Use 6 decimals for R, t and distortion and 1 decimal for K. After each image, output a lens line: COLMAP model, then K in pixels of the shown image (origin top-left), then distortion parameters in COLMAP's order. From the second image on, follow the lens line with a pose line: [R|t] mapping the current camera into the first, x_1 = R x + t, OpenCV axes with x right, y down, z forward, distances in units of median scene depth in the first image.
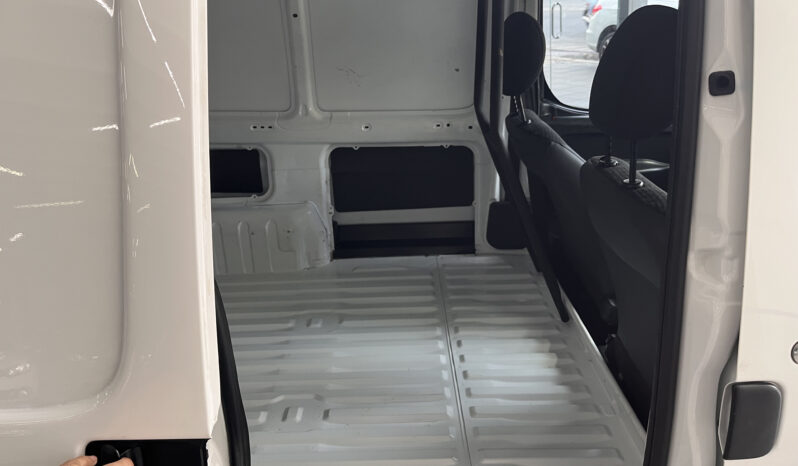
lens RADIAL K [[646.1, 0, 401.4], [0, 646.1, 227.6], [0, 0, 1]] dist [0.058214, -0.026122]
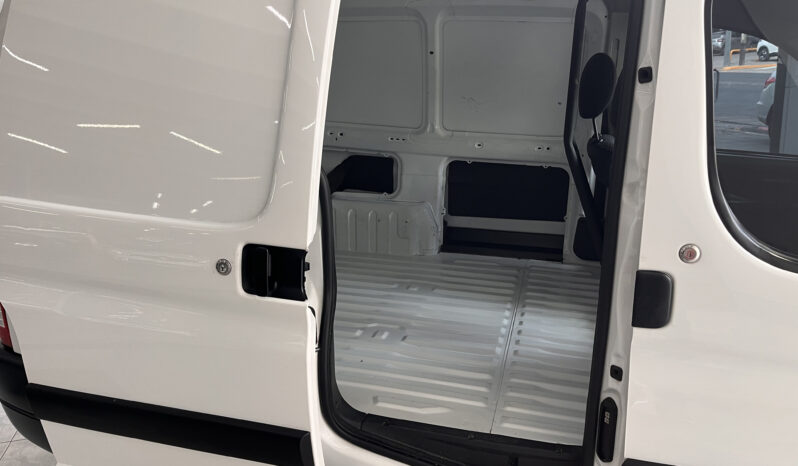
lens RADIAL K [[646.1, 0, 399.8], [0, 646.1, 233.0], [0, 0, 1]] dist [0.058214, -0.026122]
pose [[0.964064, 0.110705, -0.241505, 0.115718], [-0.130922, 0.988969, -0.069287, 0.114091], [0.231171, 0.098416, 0.967923, -0.204057]]
